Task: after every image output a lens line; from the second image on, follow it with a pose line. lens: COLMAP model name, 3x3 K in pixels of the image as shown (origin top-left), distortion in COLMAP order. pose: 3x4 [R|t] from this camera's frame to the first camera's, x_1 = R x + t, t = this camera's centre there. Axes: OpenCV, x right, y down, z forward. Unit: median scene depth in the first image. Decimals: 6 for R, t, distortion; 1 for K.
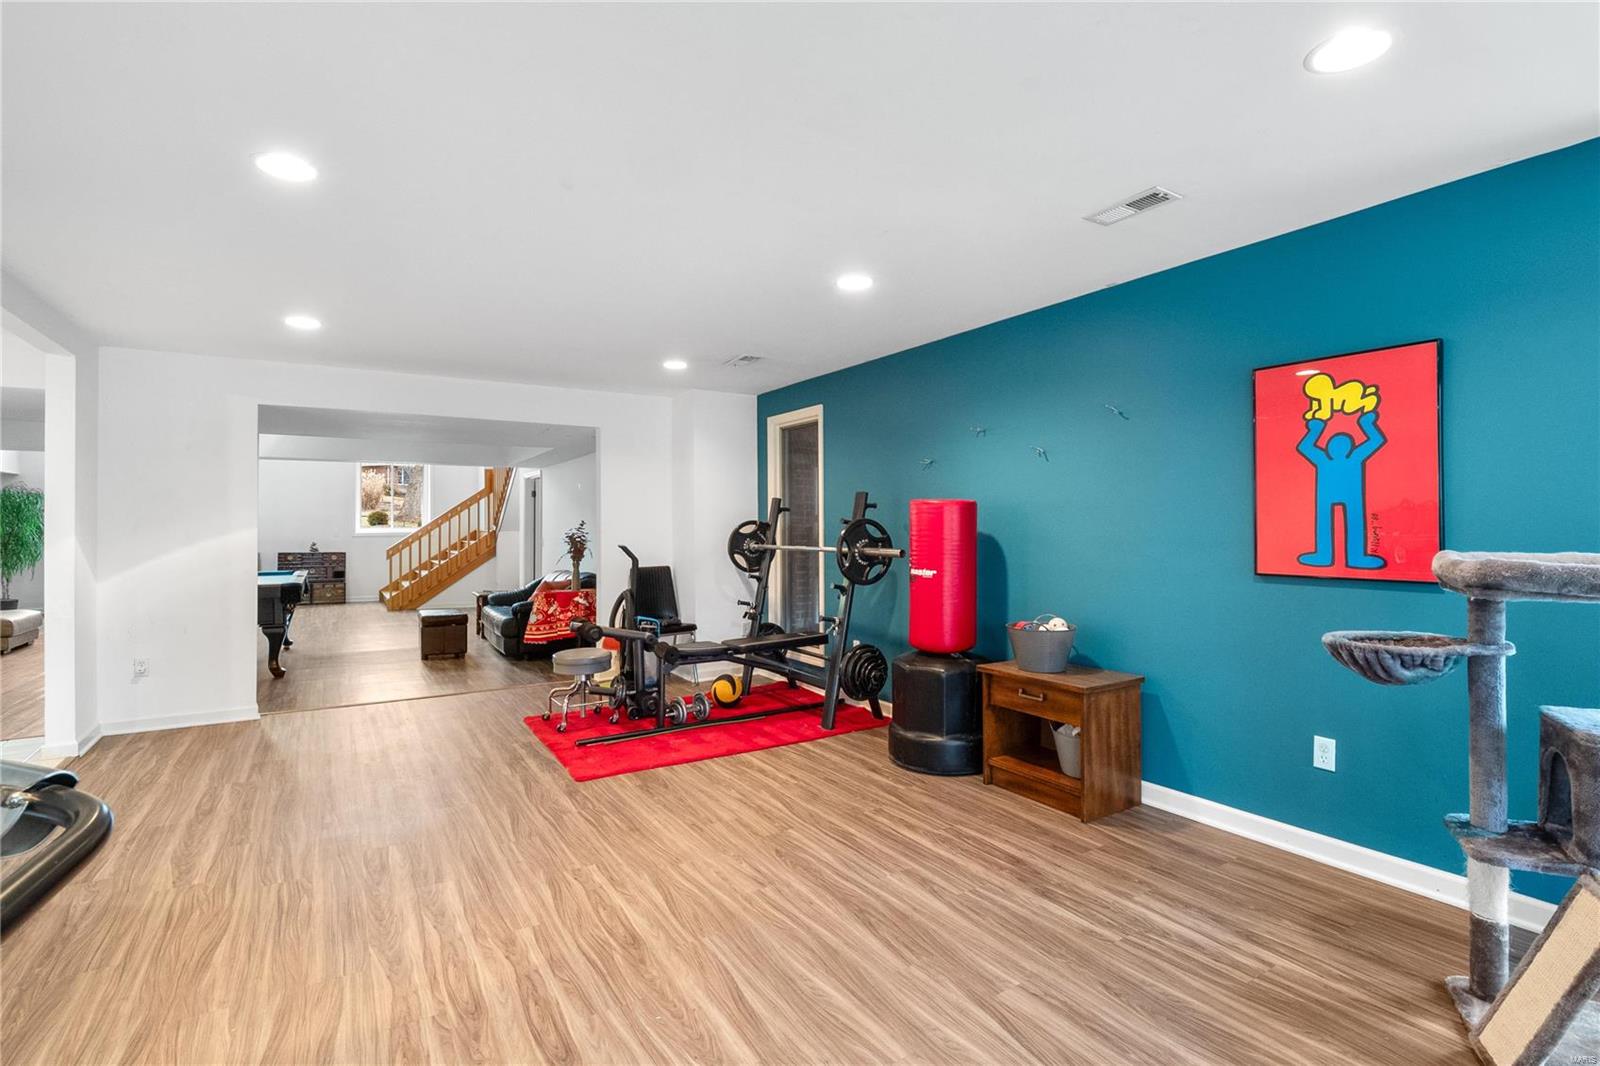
lens RADIAL K [[756.4, 0, 794.8], [0, 756.4, 505.0], [0, 0, 1]] dist [-0.008409, -0.000915]
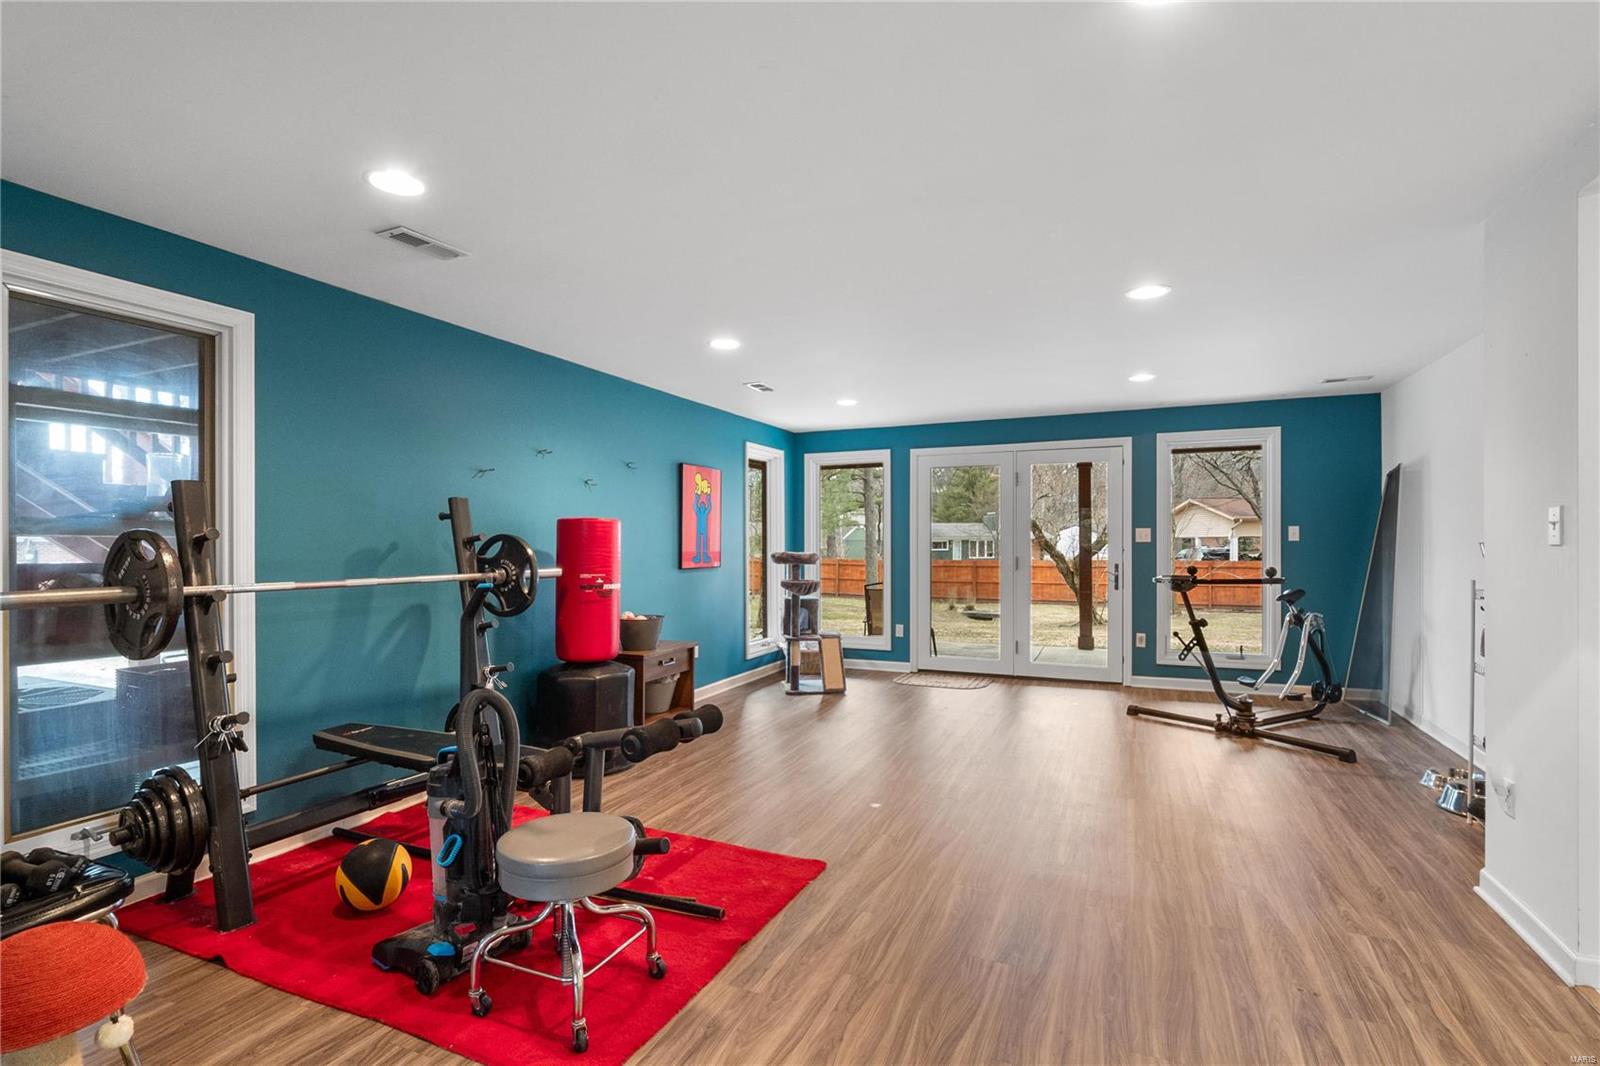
lens RADIAL K [[776.6, 0, 800.0], [0, 776.6, 533.0], [0, 0, 1]] dist [0.001956, -0.013565]
pose [[-0.574339, 0.019373, 0.818388, -0.909049], [-0.014613, 0.999318, -0.033911, 0.047035], [-0.818487, -0.031436, -0.573664, 1.447606]]
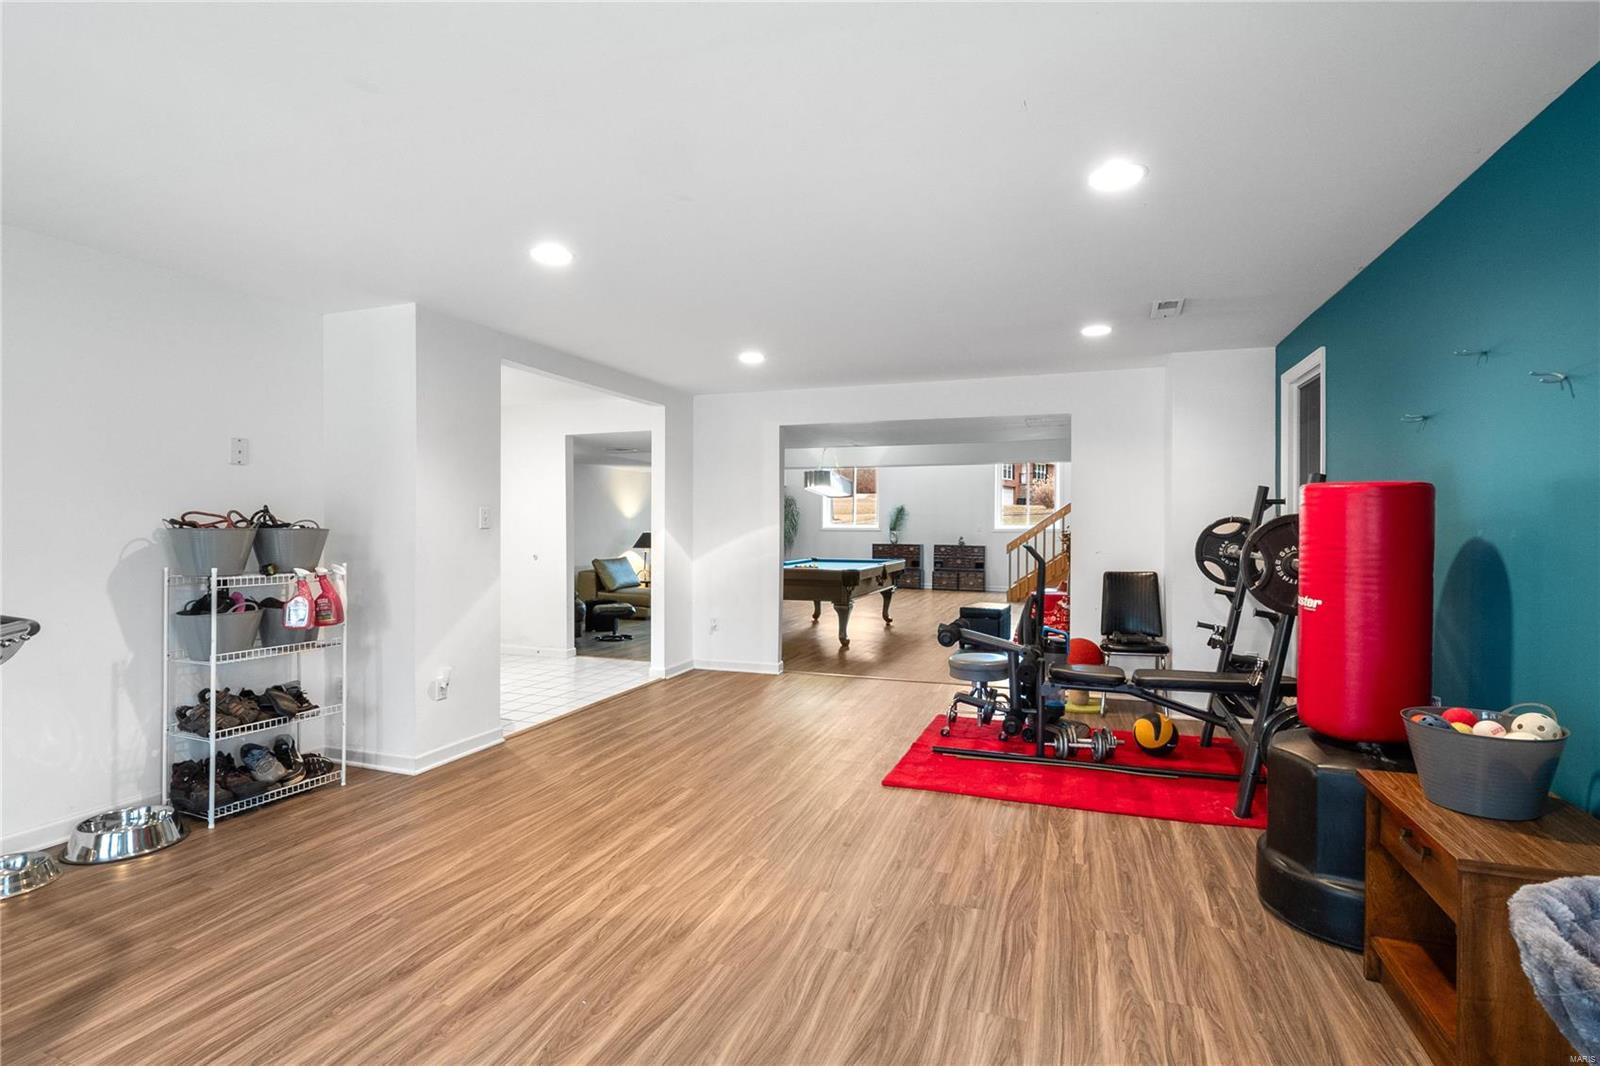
lens RADIAL K [[767.1, 0, 799.8], [0, 767.1, 517.8], [0, 0, 1]] dist [0.002009, -0.012528]
pose [[0.627434, 0.000128, -0.778670, 0.405522], [0.016872, 0.999763, 0.013759, 0.005133], [0.778487, -0.021770, 0.627283, 0.291876]]
